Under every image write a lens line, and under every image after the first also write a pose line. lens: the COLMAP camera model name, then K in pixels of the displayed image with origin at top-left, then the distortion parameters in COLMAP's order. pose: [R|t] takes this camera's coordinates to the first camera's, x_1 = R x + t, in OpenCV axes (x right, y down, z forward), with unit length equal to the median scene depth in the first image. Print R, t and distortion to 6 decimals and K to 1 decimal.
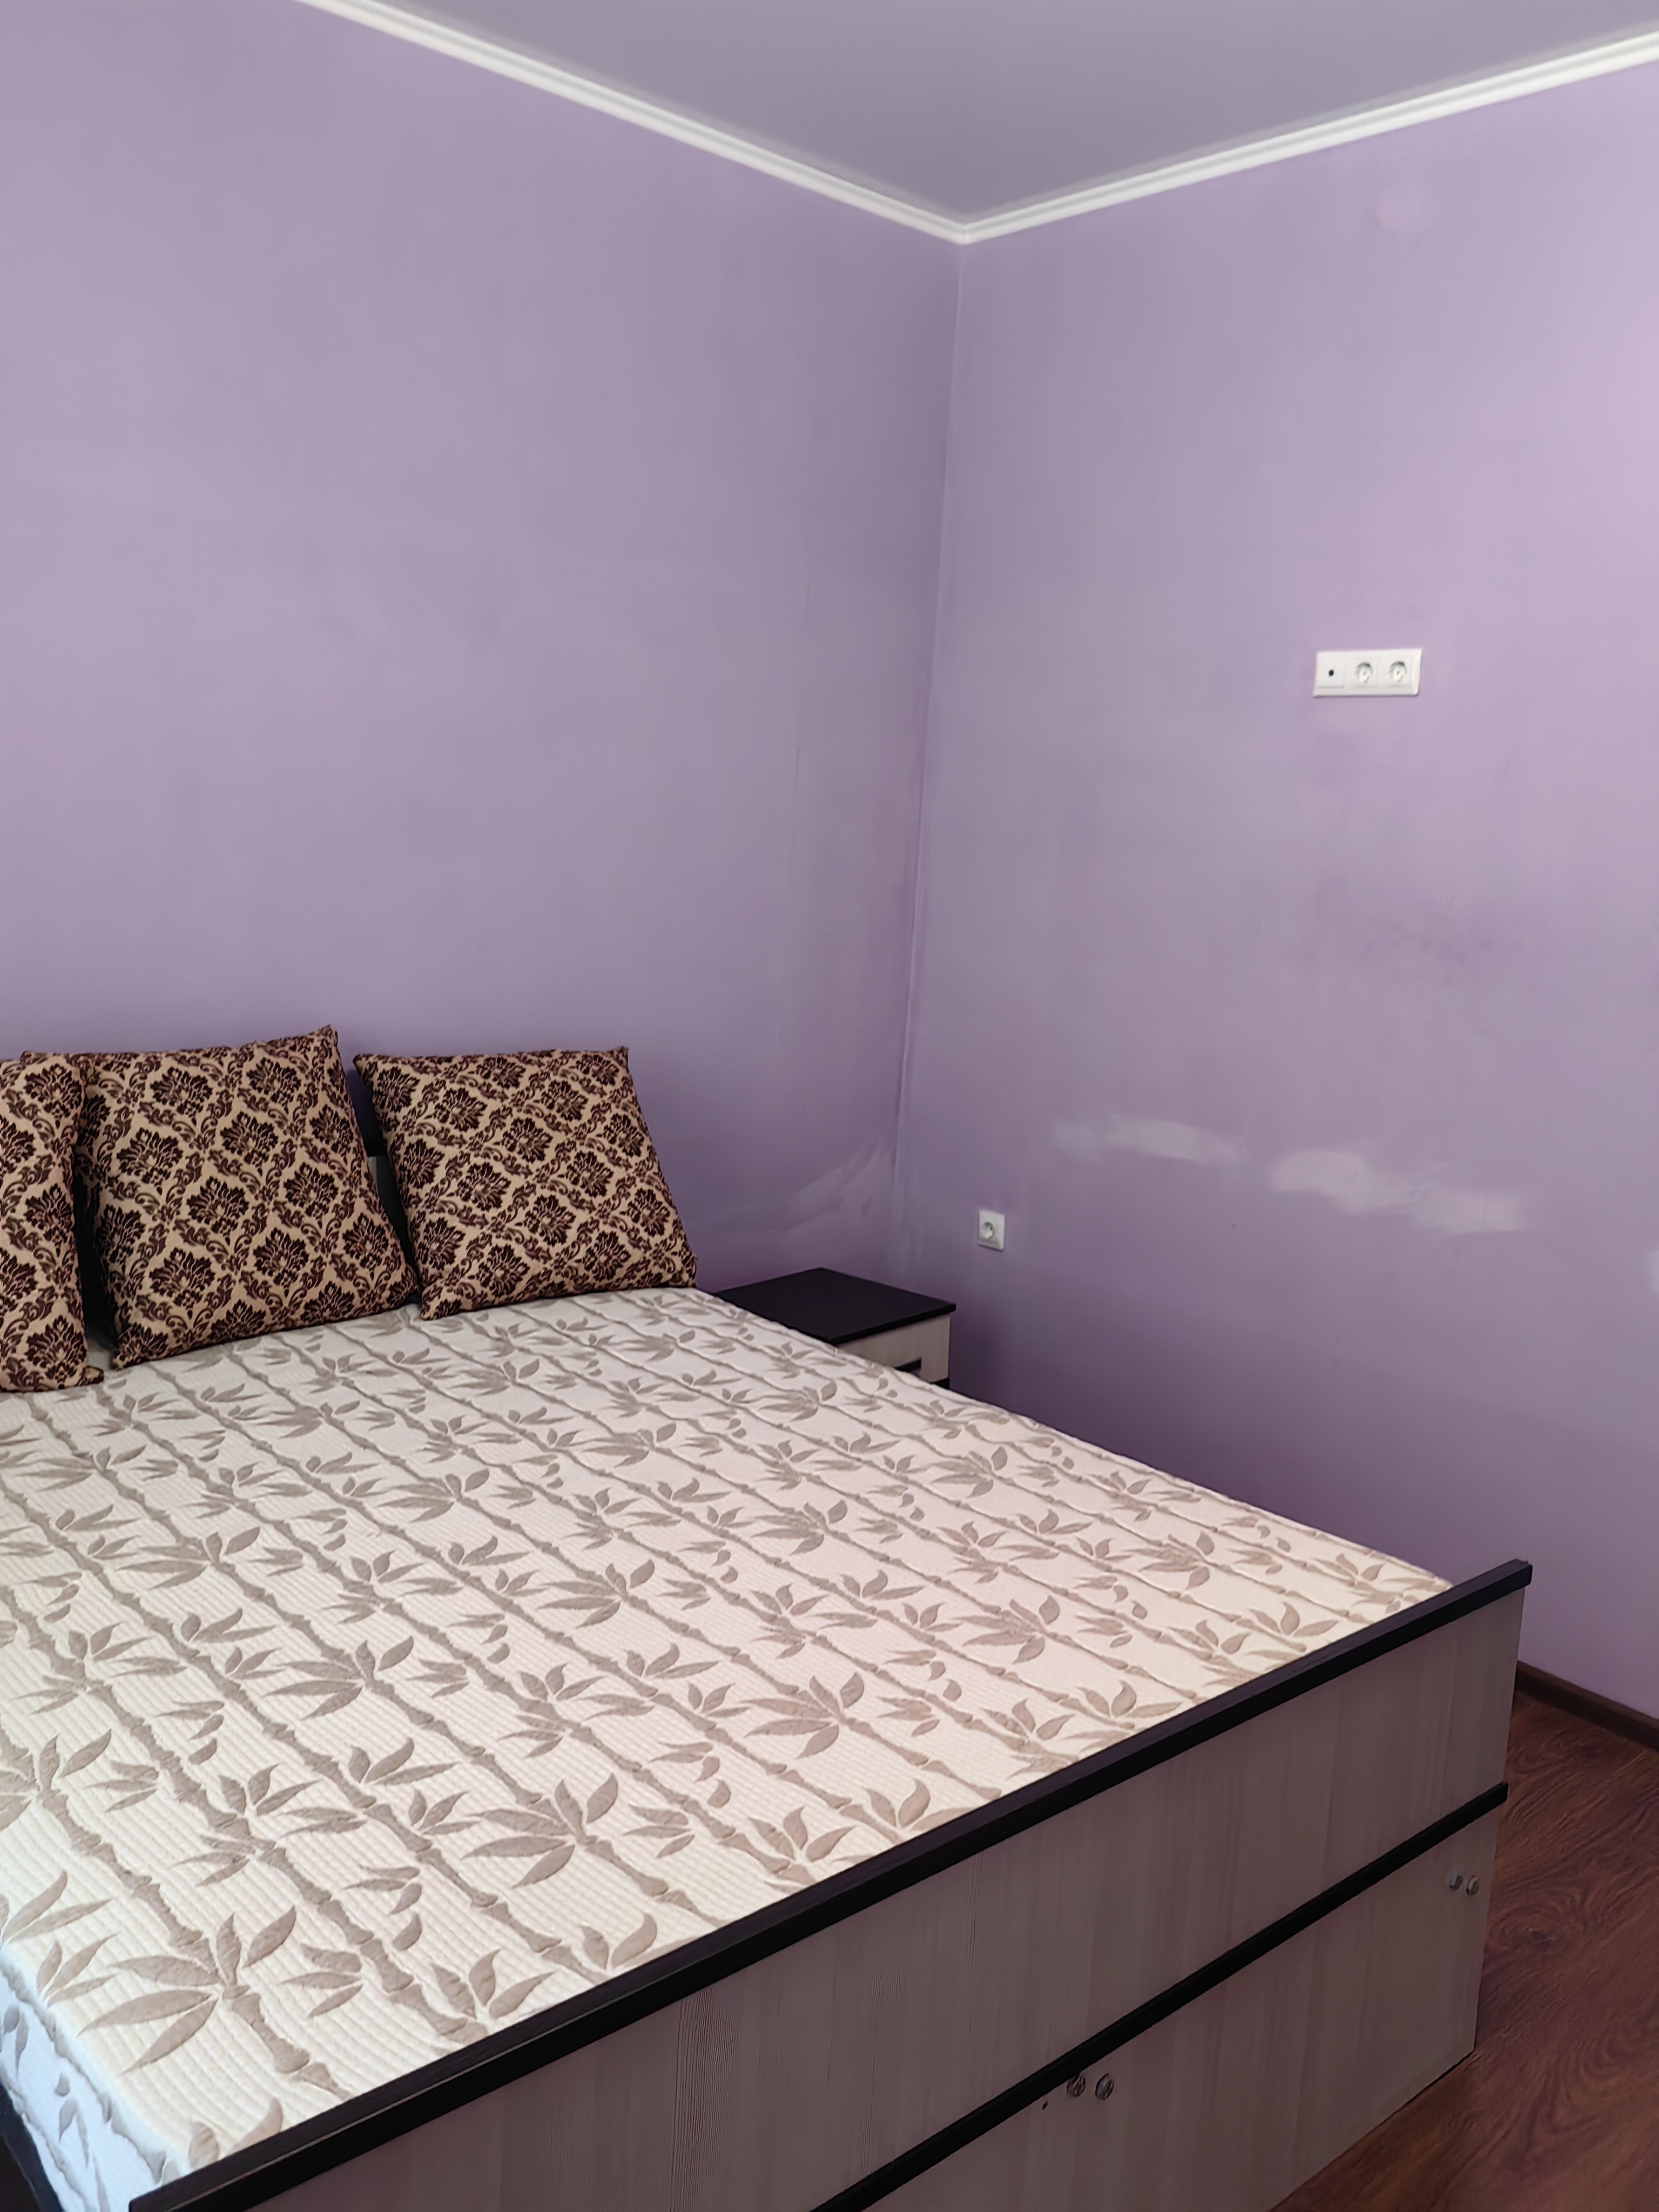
lens RADIAL K [[1786.4, 0, 835.2], [0, 1786.4, 1104.2], [0, 0, 1]] dist [0.069078, -0.044809]
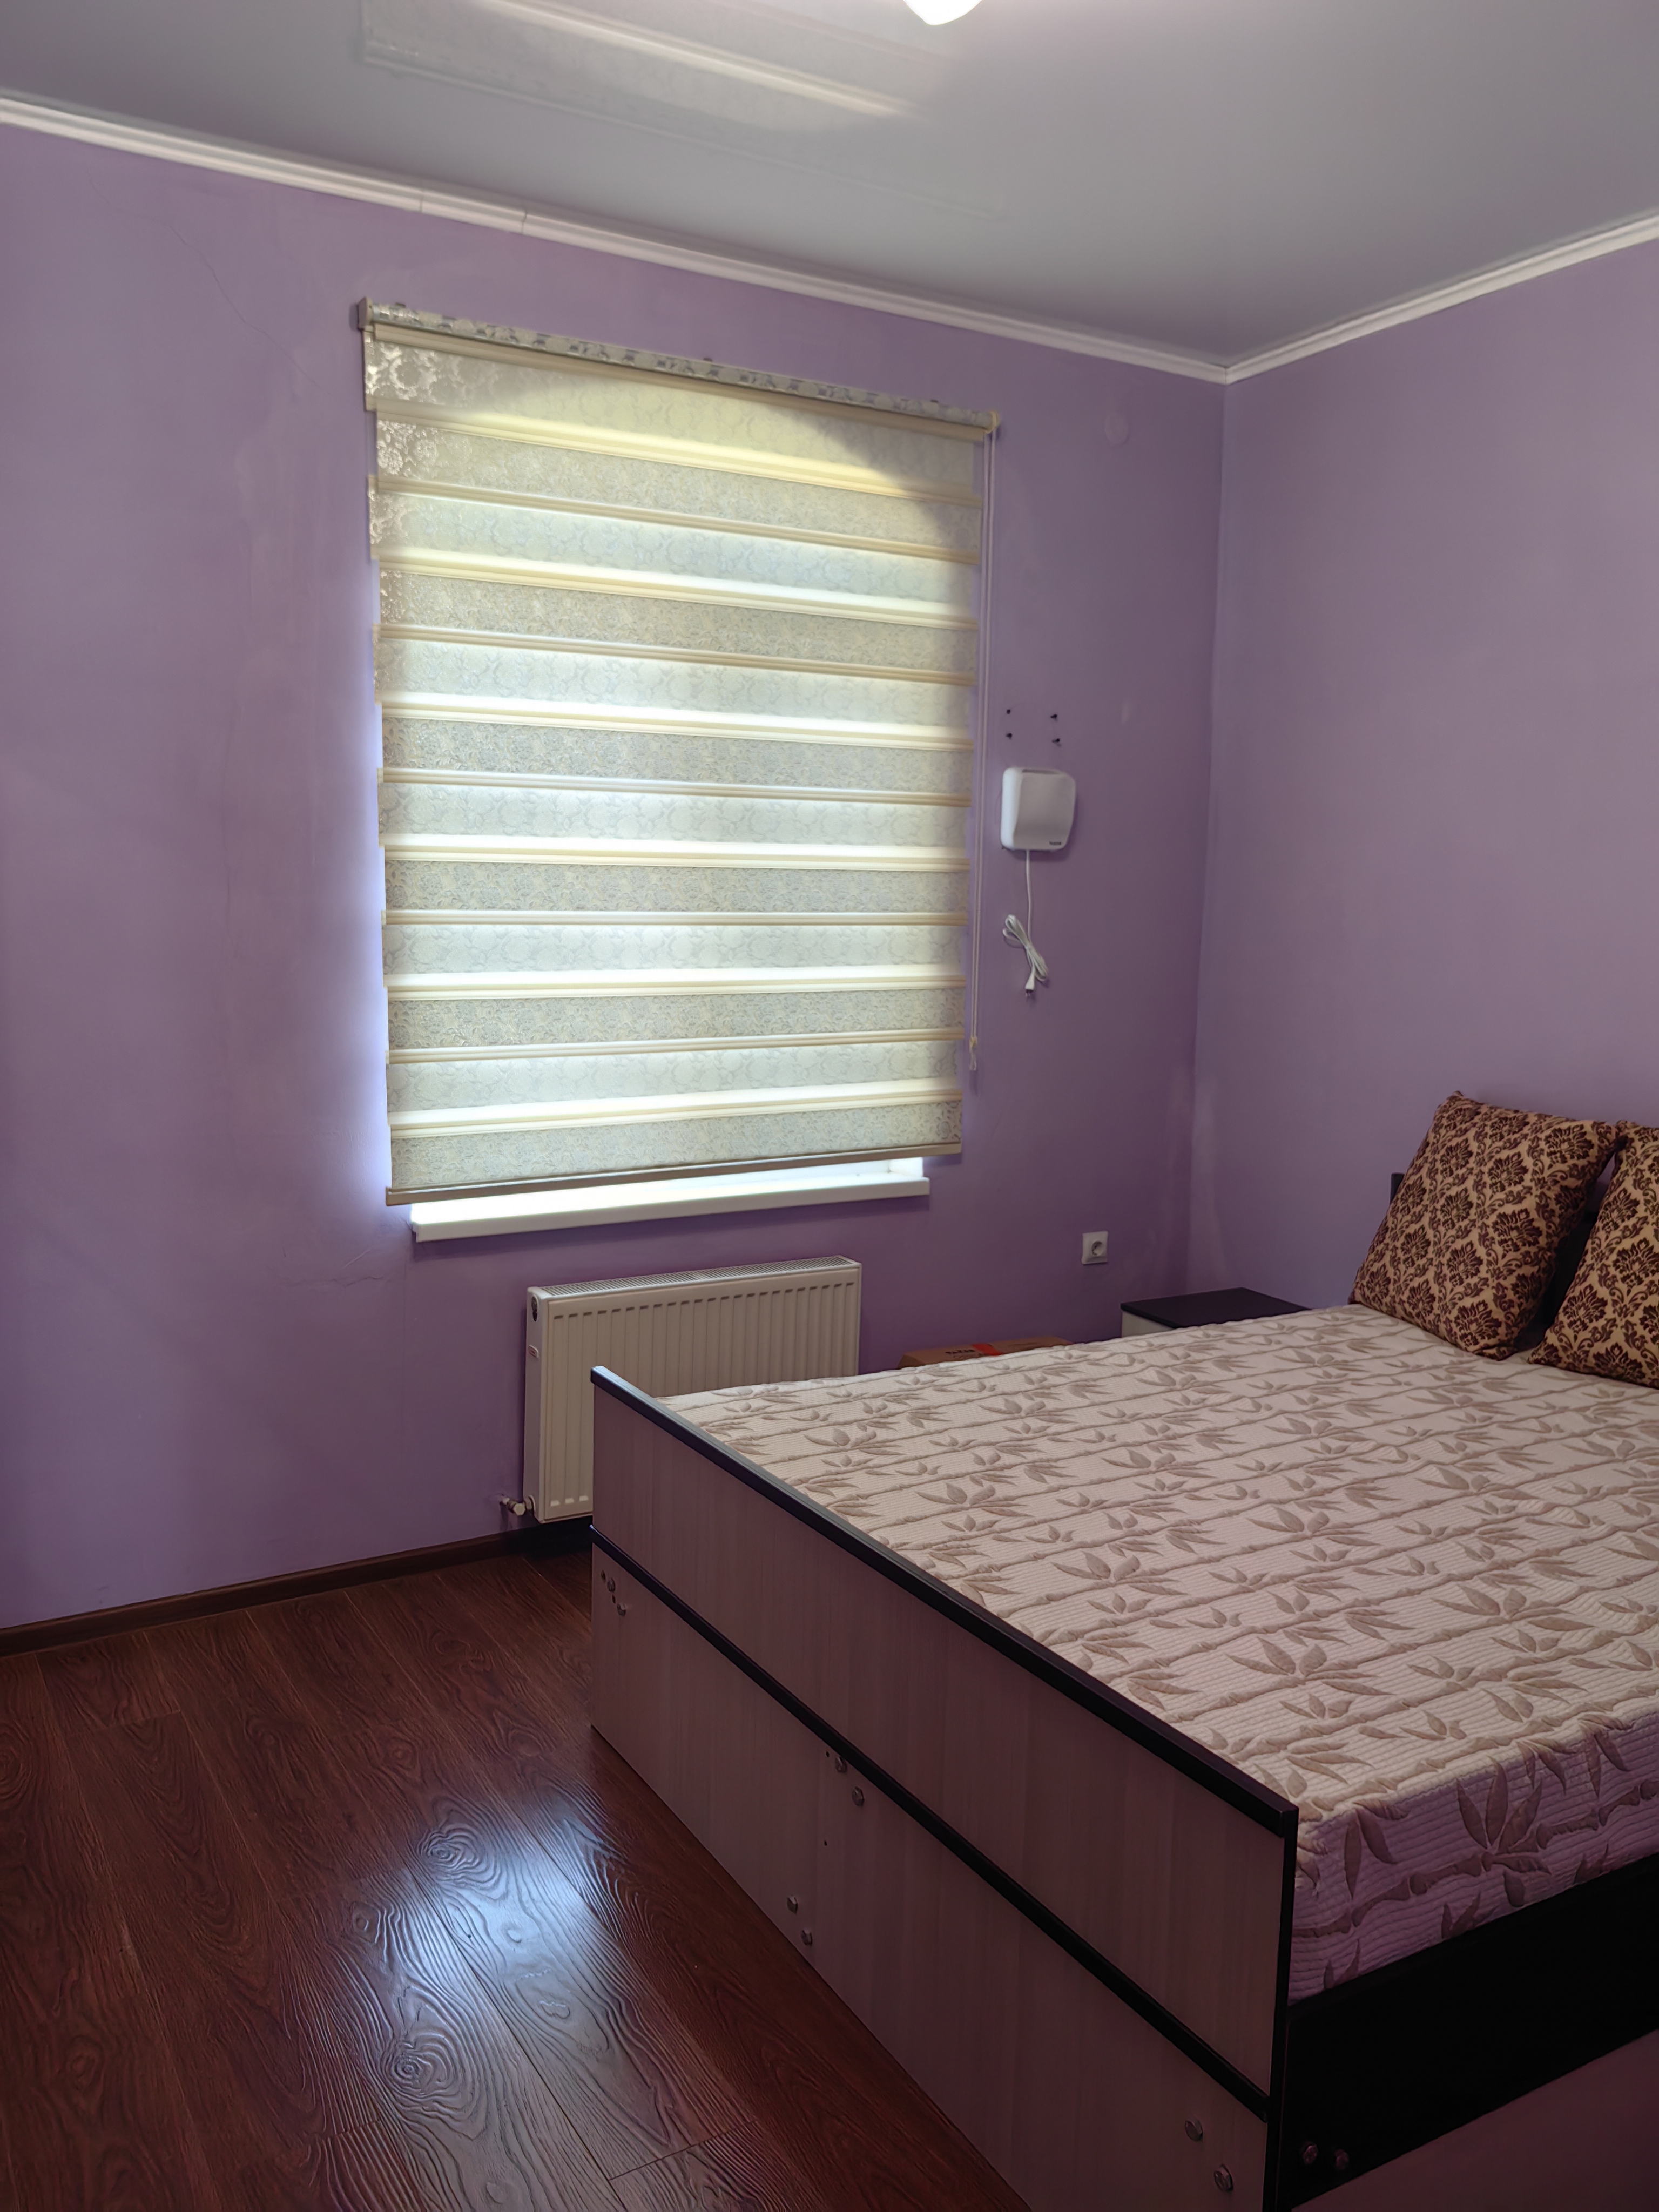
lens RADIAL K [[1786.4, 0, 846.9], [0, 1786.4, 1117.2], [0, 0, 1]] dist [0.069078, -0.044809]
pose [[-0.201052, 0.056867, -0.977928, 1.149285], [-0.187078, 0.977710, 0.095315, -0.065308], [0.961551, 0.202112, -0.185932, 0.911798]]
